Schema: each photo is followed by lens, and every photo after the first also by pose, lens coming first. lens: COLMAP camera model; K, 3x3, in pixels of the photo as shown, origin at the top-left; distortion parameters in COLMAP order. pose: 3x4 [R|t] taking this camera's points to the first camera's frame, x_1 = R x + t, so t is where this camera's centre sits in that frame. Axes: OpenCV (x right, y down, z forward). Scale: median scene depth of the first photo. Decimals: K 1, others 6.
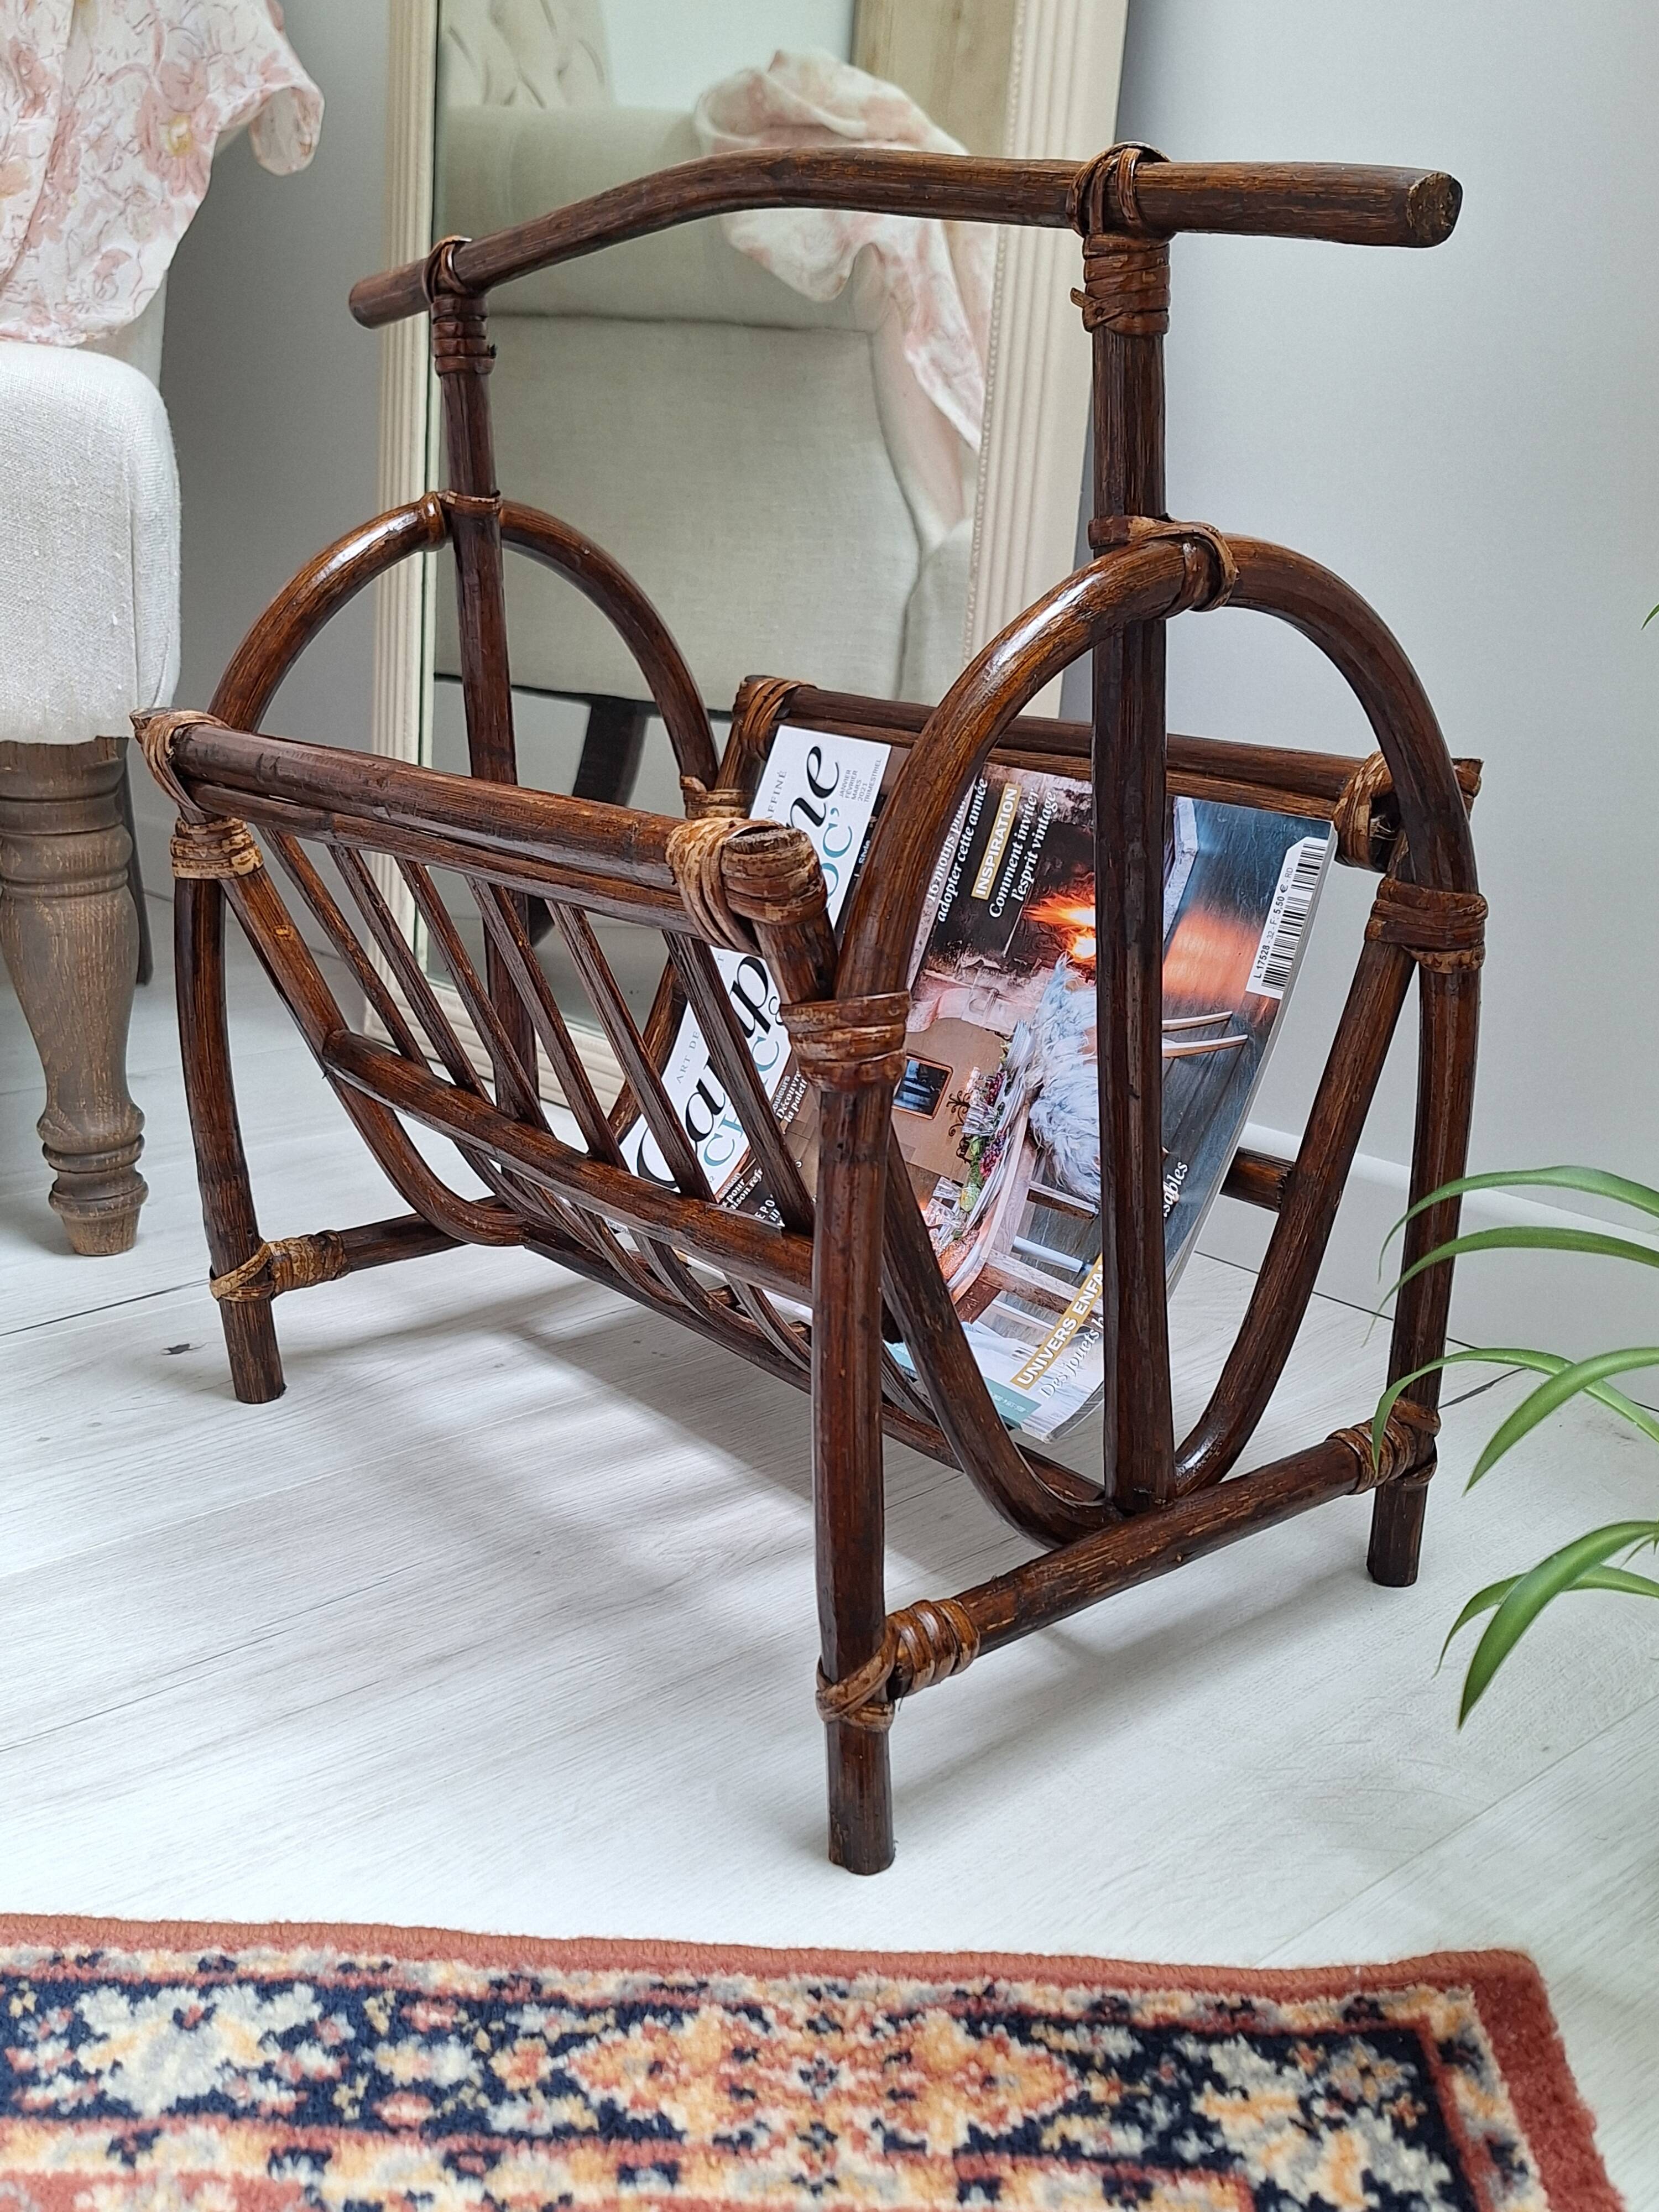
lens RADIAL K [[2127.3, 0, 840.5], [0, 2127.3, 1131.7], [0, 0, 1]] dist [0.053649, 0.000000]
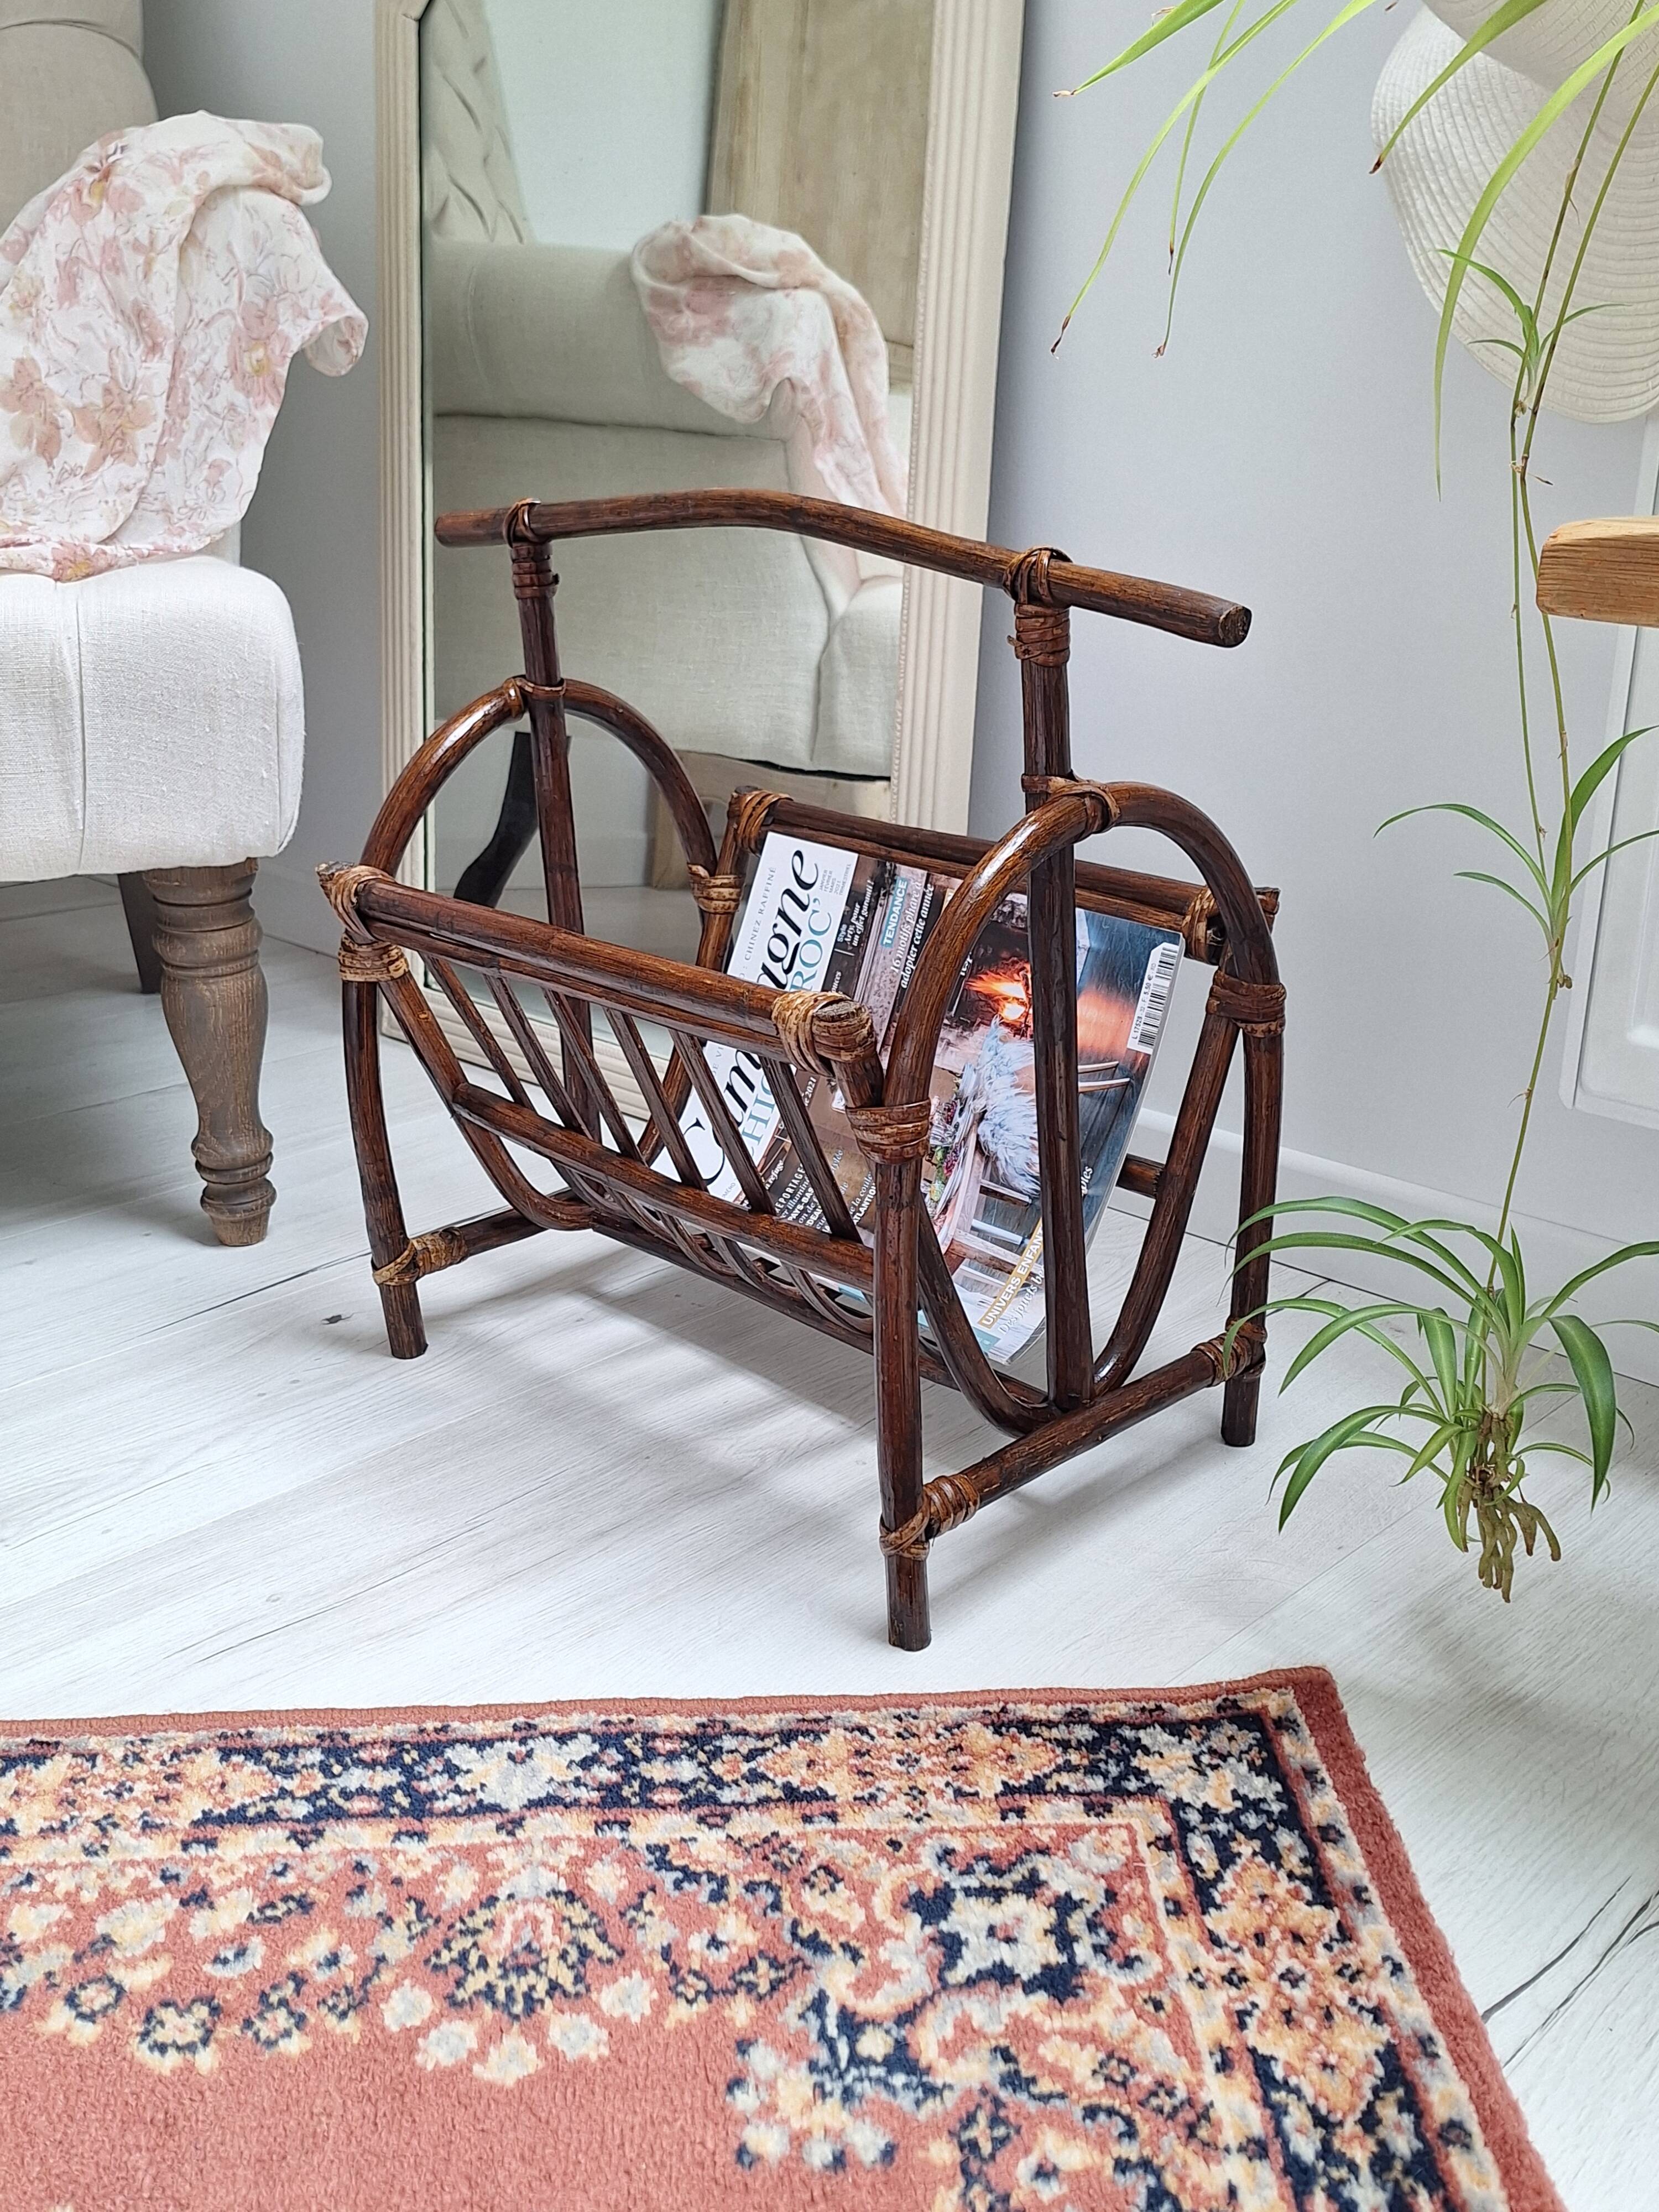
lens RADIAL K [[2127.3, 0, 856.8], [0, 2127.3, 1100.2], [0, 0, 1]] dist [0.053649, 0.000000]
pose [[0.995937, -0.044171, 0.078476, -0.105165], [0.040696, 0.998142, 0.045339, -0.099695], [-0.080332, -0.041961, 0.995885, -0.416948]]
